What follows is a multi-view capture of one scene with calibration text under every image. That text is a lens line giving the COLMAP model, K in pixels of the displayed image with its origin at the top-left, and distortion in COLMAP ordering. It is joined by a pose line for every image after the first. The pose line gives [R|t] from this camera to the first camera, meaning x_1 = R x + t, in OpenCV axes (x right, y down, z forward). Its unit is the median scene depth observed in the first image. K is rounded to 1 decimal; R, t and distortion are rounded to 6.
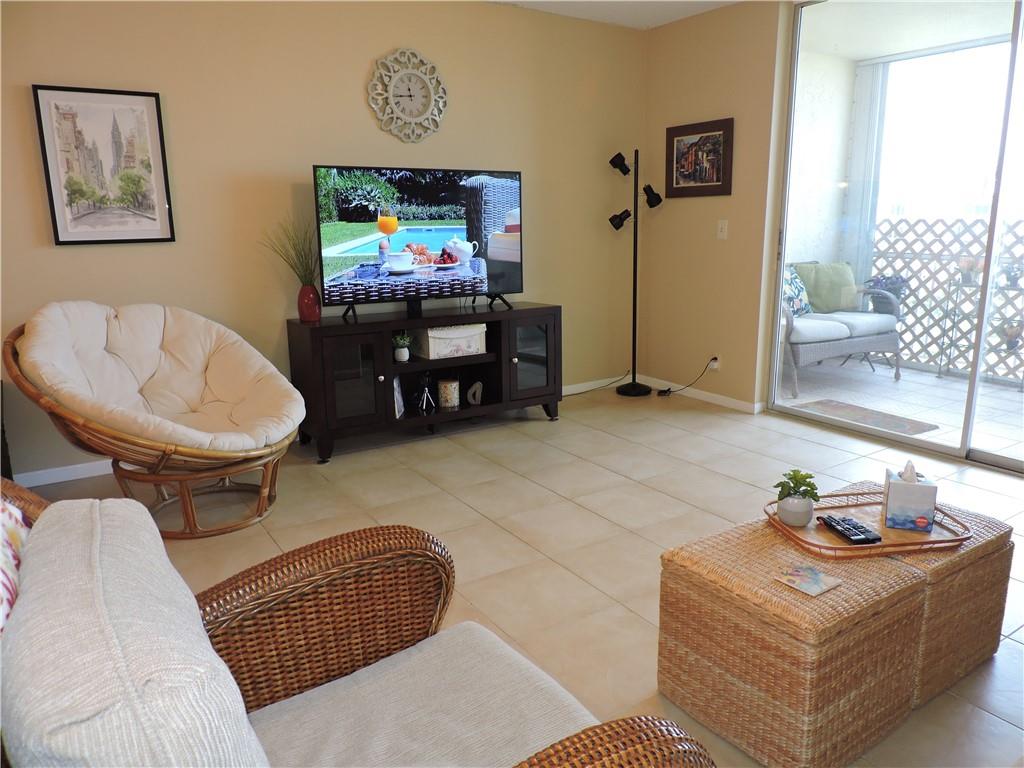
lens RADIAL K [[727.4, 0, 511.3], [0, 727.4, 400.6], [0, 0, 1]] dist [-0.019875, -0.000557]
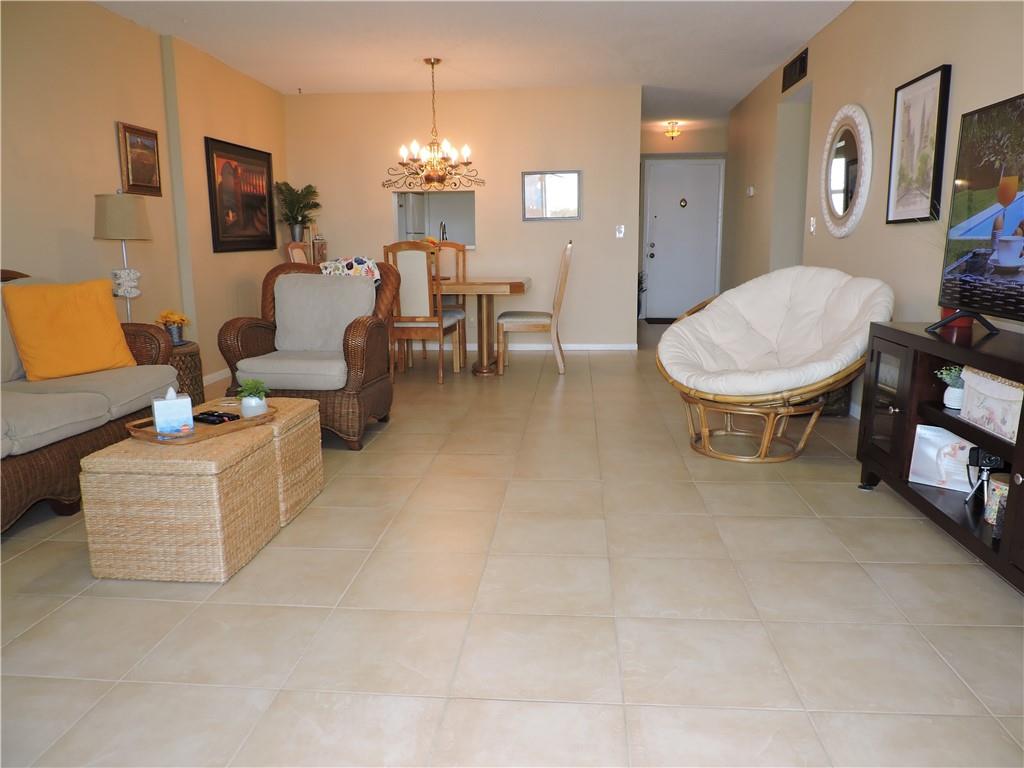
lens RADIAL K [[727.4, 0, 511.6], [0, 727.4, 390.0], [0, 0, 1]] dist [-0.019875, -0.000557]
pose [[-0.617520, 0.165697, -0.768904, 0.568179], [-0.177252, 0.923098, 0.341279, -0.215448], [0.766323, 0.347036, -0.540662, 1.045772]]
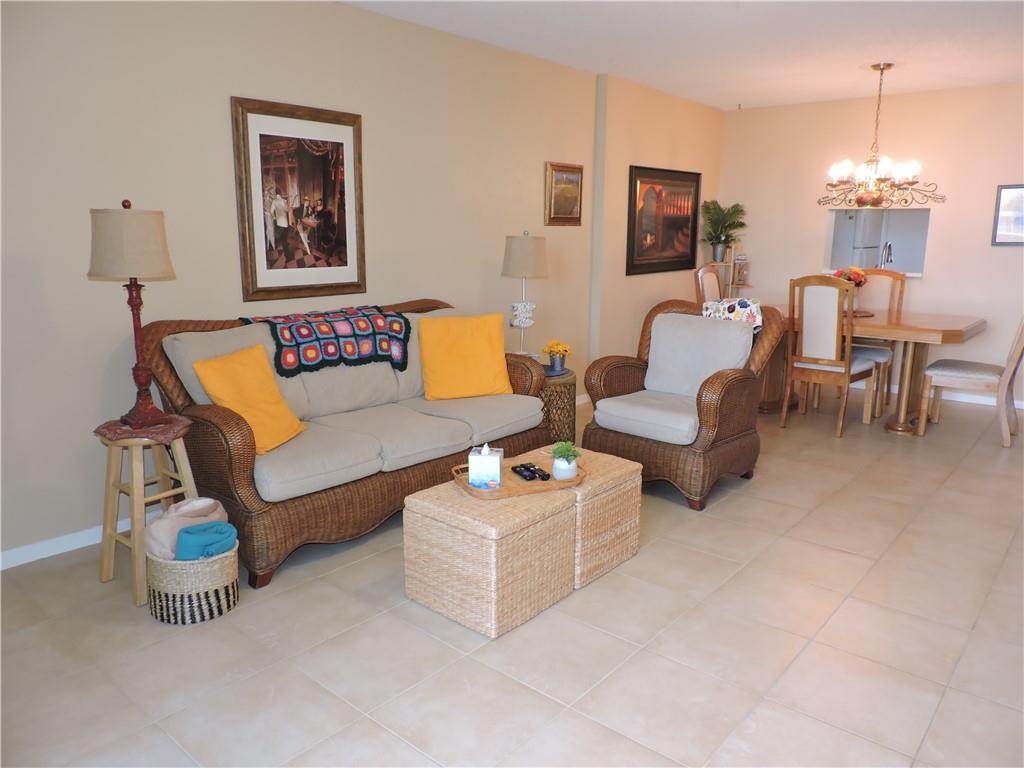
lens RADIAL K [[727.4, 0, 513.4], [0, 727.4, 385.0], [0, 0, 1]] dist [-0.019875, -0.000557]
pose [[-0.960744, 0.060191, -0.270827, 0.429512], [-0.063274, 0.902915, 0.425136, -0.291823], [0.270124, 0.425583, -0.863662, 1.054598]]
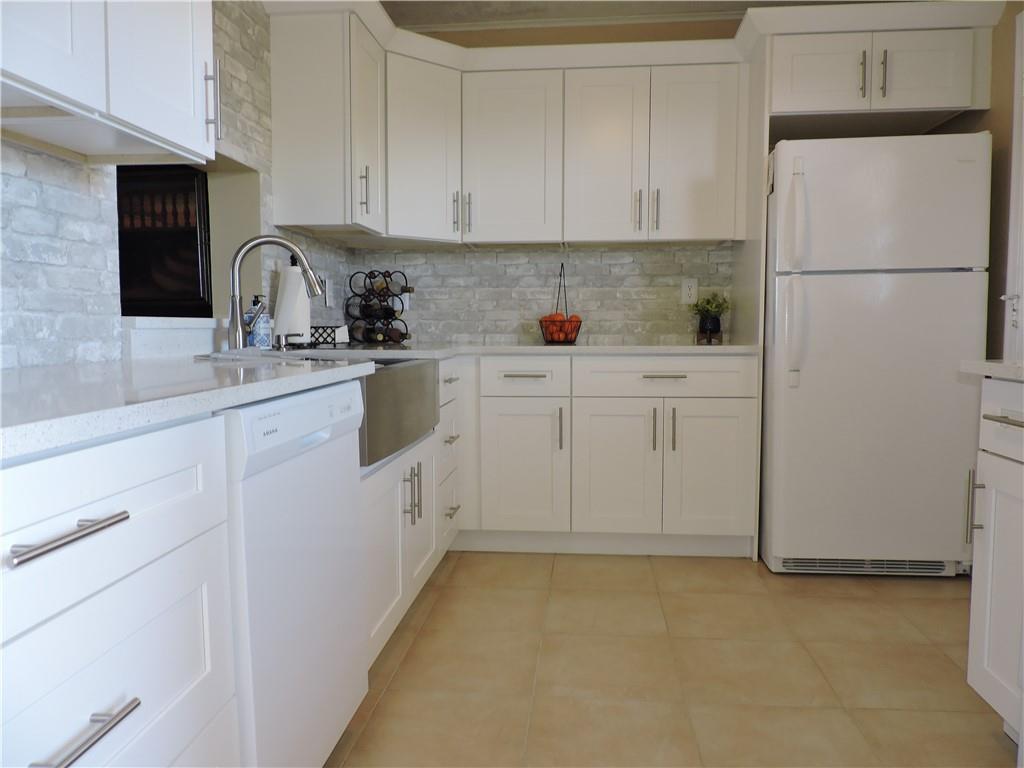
lens RADIAL K [[727.4, 0, 525.9], [0, 727.4, 378.9], [0, 0, 1]] dist [-0.019875, -0.000557]
pose [[-0.785872, -0.039109, 0.617152, -1.339839], [0.156357, 0.953003, 0.259494, 0.047977], [-0.598296, 0.300425, -0.742823, 0.062182]]
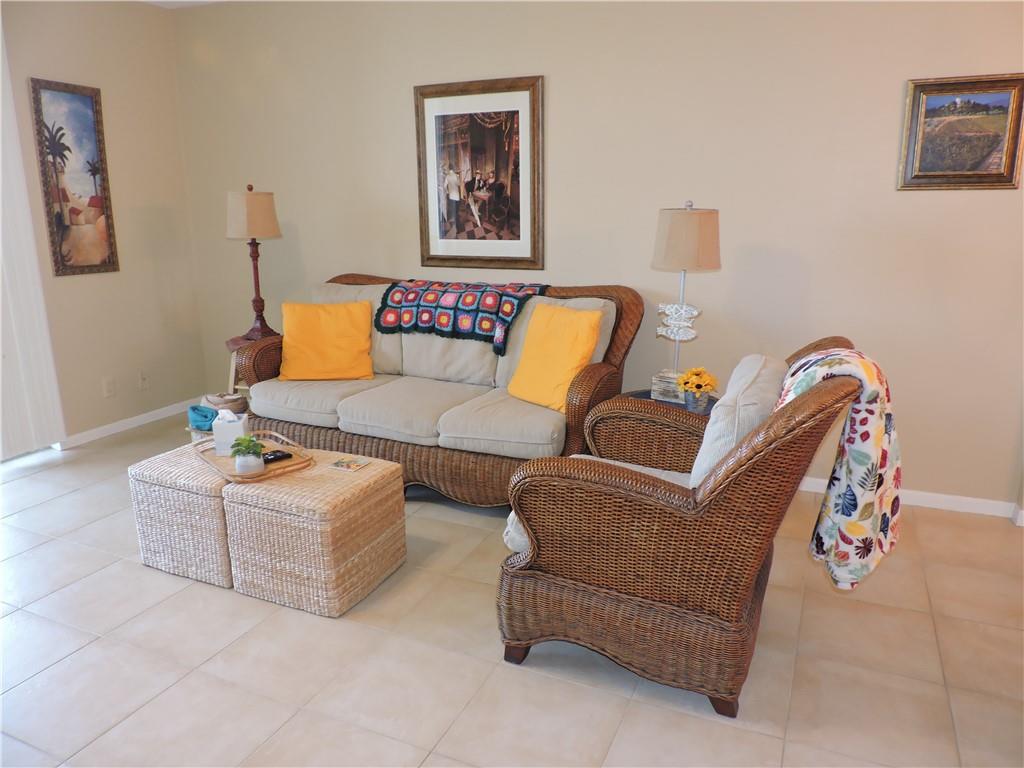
lens RADIAL K [[727.4, 0, 516.2], [0, 727.4, 383.2], [0, 0, 1]] dist [-0.019875, -0.000557]
pose [[-0.539629, -0.192119, 0.819689, -0.443092], [0.211297, 0.911548, 0.352753, -0.169144], [-0.814956, 0.363553, -0.451304, 0.572171]]
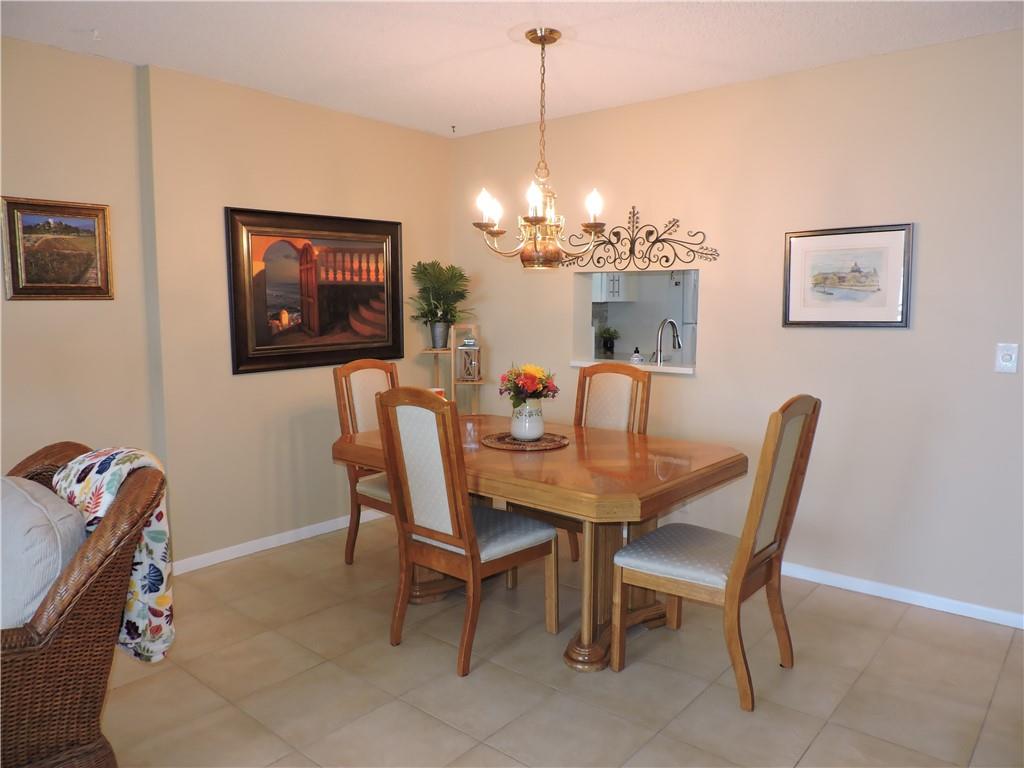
lens RADIAL K [[727.4, 0, 512.1], [0, 727.4, 385.1], [0, 0, 1]] dist [-0.019875, -0.000557]
pose [[-0.958481, 0.038280, -0.282576, -0.294520], [-0.063208, 0.937777, 0.341437, -0.214221], [0.278063, 0.345122, -0.896422, 0.704927]]
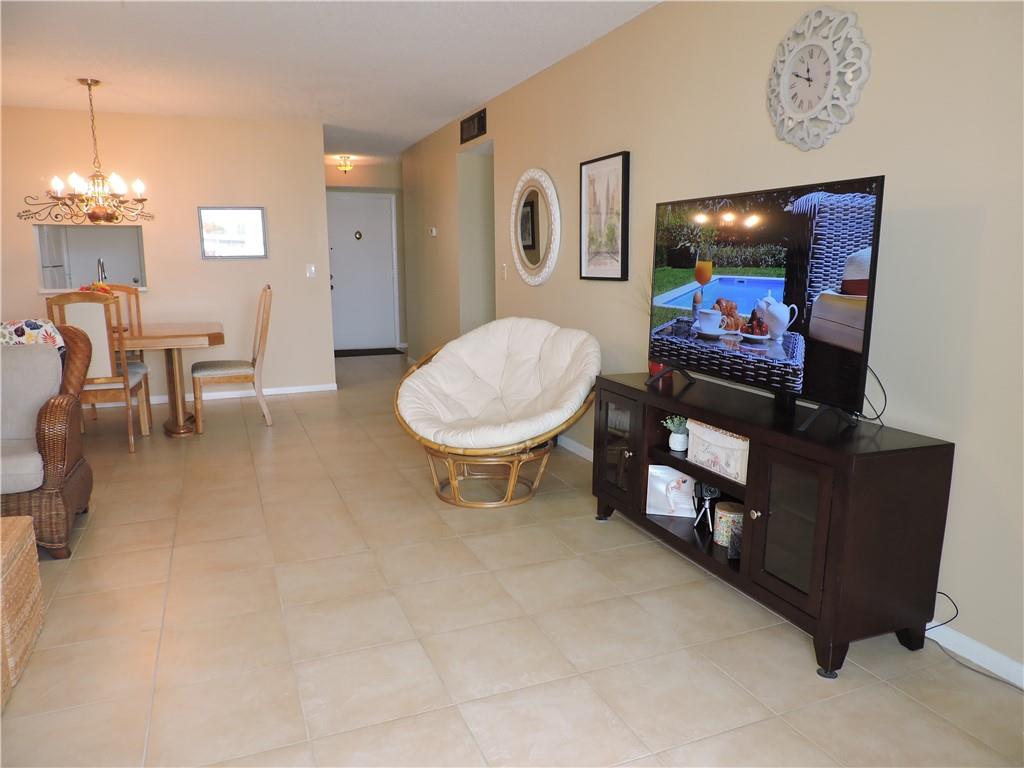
lens RADIAL K [[727.4, 0, 512.5], [0, 727.4, 394.2], [0, 0, 1]] dist [-0.019875, -0.000557]
pose [[-0.190759, 0.188748, -0.963320, 0.606740], [-0.231181, 0.945100, 0.230957, -0.246174], [0.954026, 0.266759, -0.136651, 0.929960]]
